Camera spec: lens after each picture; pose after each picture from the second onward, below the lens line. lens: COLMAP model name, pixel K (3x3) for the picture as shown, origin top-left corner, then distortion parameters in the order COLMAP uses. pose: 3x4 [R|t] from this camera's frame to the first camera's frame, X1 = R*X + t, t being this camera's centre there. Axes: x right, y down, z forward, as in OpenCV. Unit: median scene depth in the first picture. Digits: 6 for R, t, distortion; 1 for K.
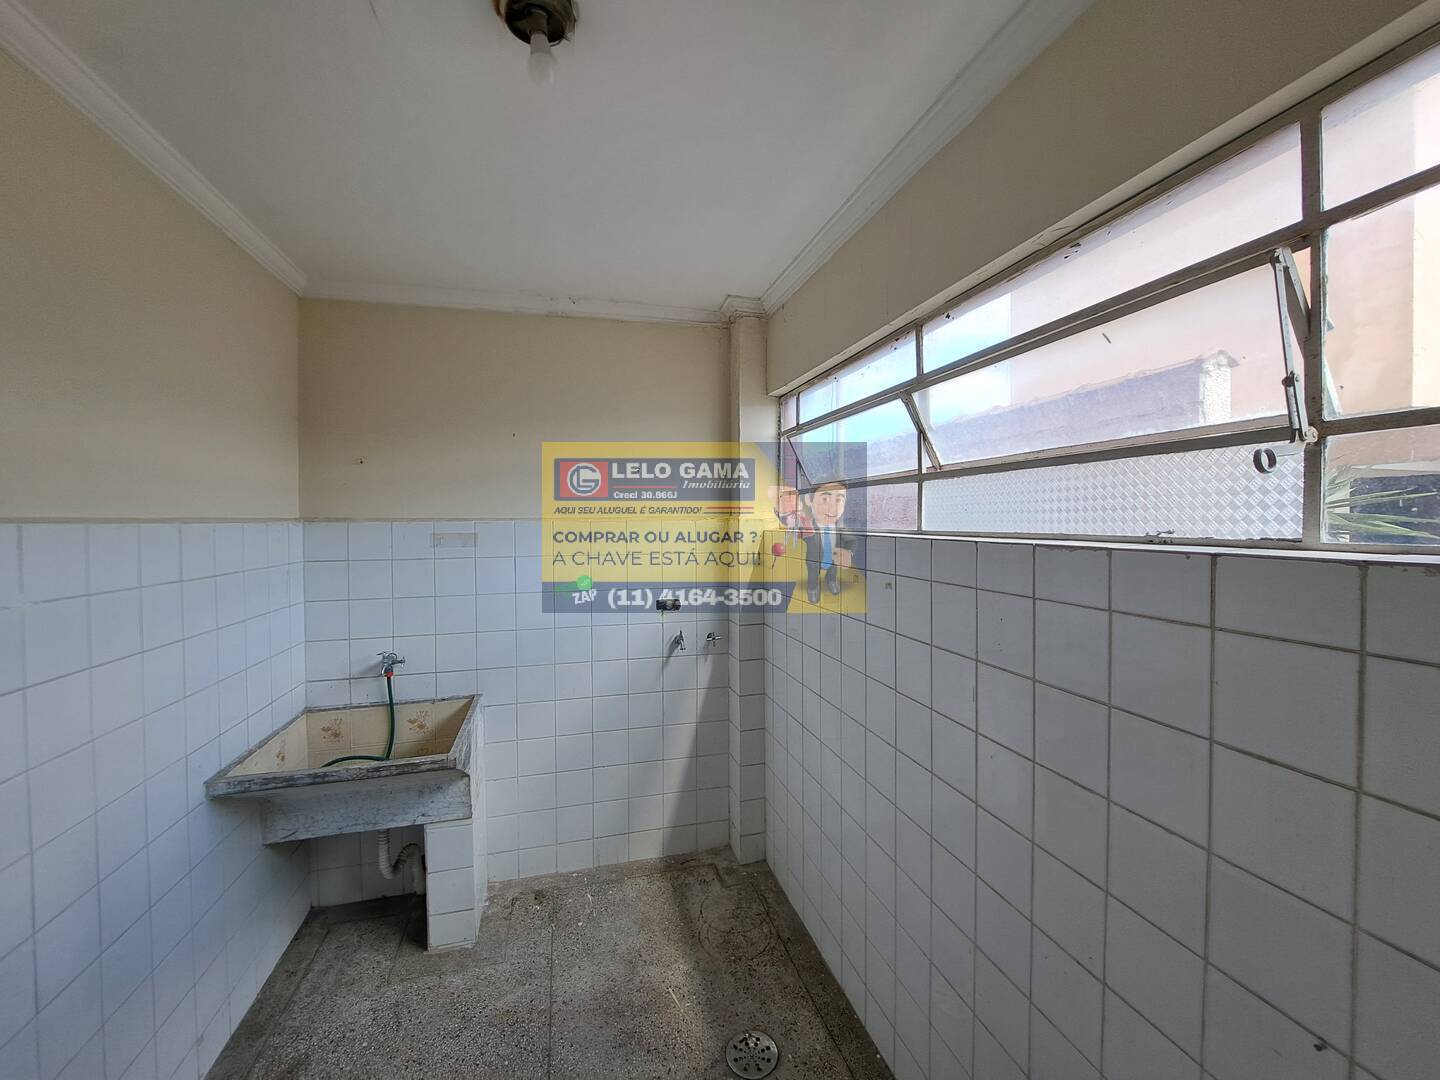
lens RADIAL K [[579.4, 0, 717.5], [0, 579.4, 533.2], [0, 0, 1]] dist [0.001996, -0.000073]
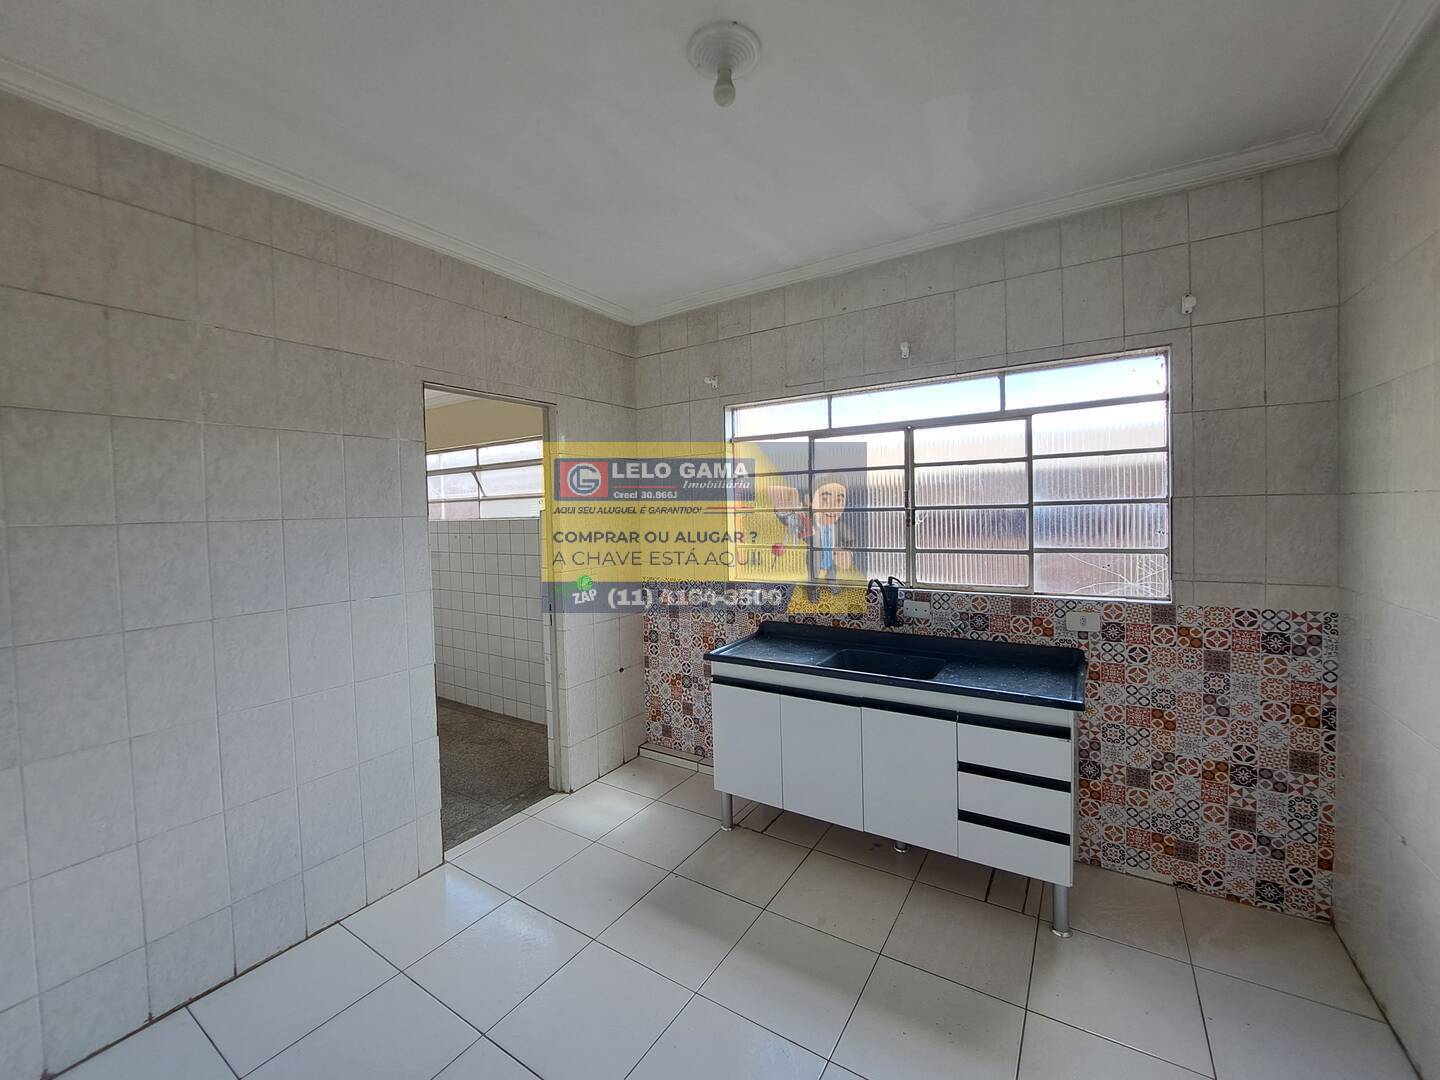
lens RADIAL K [[579.4, 0, 716.7], [0, 579.4, 534.9], [0, 0, 1]] dist [0.001996, -0.000073]
pose [[0.736585, -0.029836, 0.675686, -0.739311], [0.028761, 0.999505, 0.012781, 0.075036], [-0.675733, 0.010019, 0.737078, -1.937875]]
